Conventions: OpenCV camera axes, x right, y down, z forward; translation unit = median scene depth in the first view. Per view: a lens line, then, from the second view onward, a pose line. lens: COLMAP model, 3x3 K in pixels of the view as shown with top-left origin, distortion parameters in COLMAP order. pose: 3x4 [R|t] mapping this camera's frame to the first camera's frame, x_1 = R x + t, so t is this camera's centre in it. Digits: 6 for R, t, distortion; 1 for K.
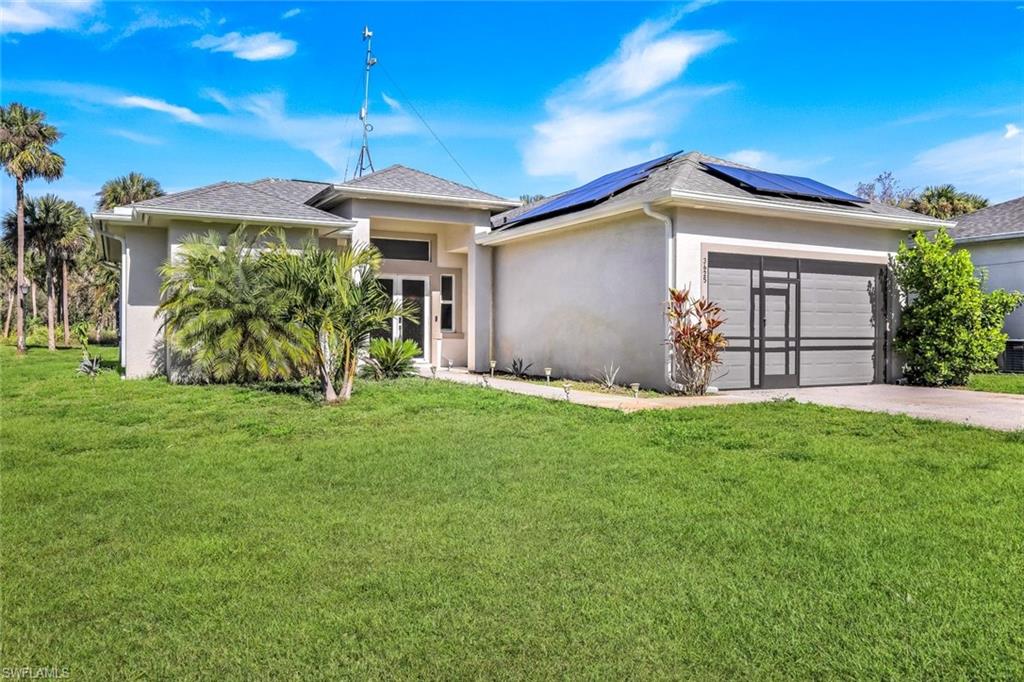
lens RADIAL K [[739.8, 0, 512.0], [0, 739.8, 341.0], [0, 0, 1]] dist [0.002603, 0.001408]
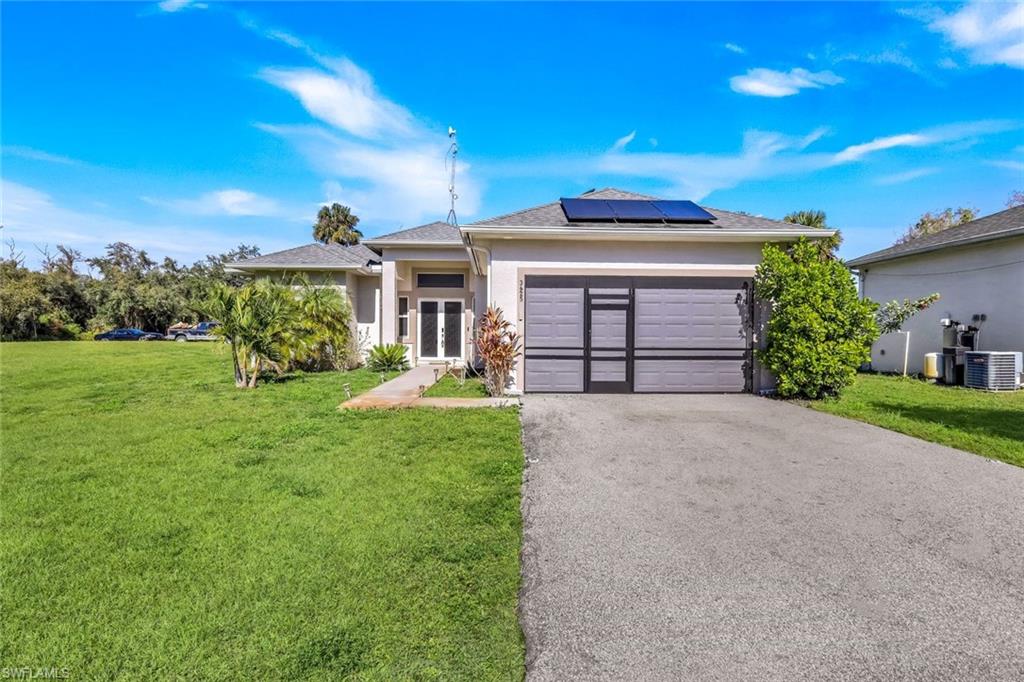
lens RADIAL K [[514.7, 0, 512.0], [0, 514.7, 341.0], [0, 0, 1]] dist [0.000840, 0.000188]
pose [[0.901646, 0.007537, -0.432409, 0.515420], [-0.007159, 0.999971, 0.002502, -0.014563], [0.432415, 0.000839, 0.901674, 0.215463]]
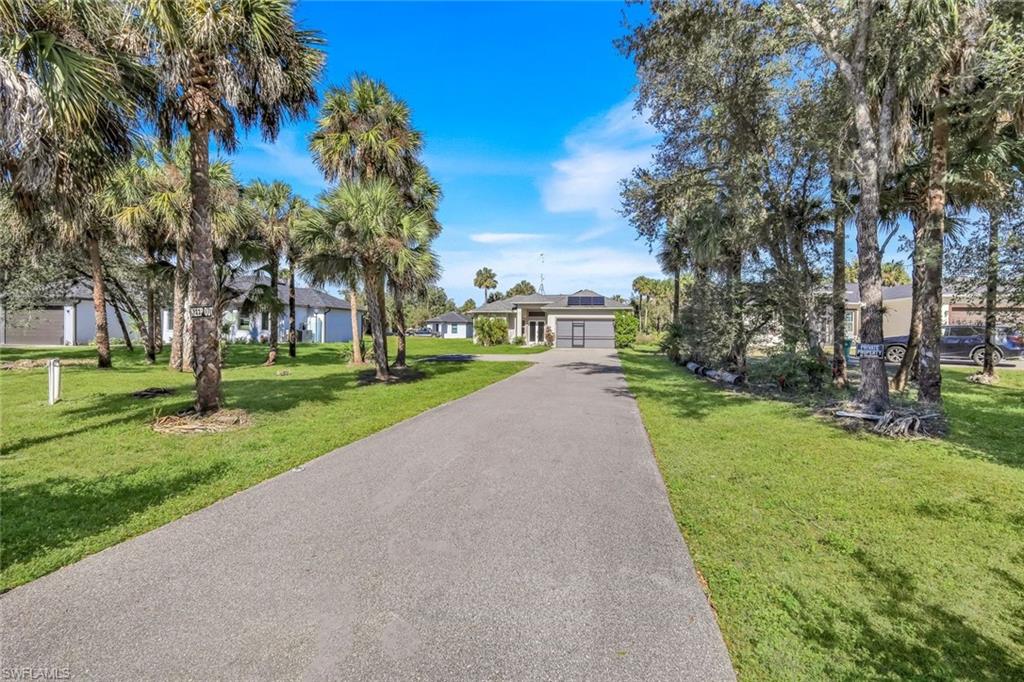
lens RADIAL K [[449.8, 0, 512.3], [0, 449.8, 333.0], [0, 0, 1]] dist [0.003401, 0.000617]
pose [[0.799480, 0.000986, -0.600692, 1.536989], [-0.011965, 0.999826, -0.014283, 0.017459], [0.600574, 0.018606, 0.799353, -1.297165]]
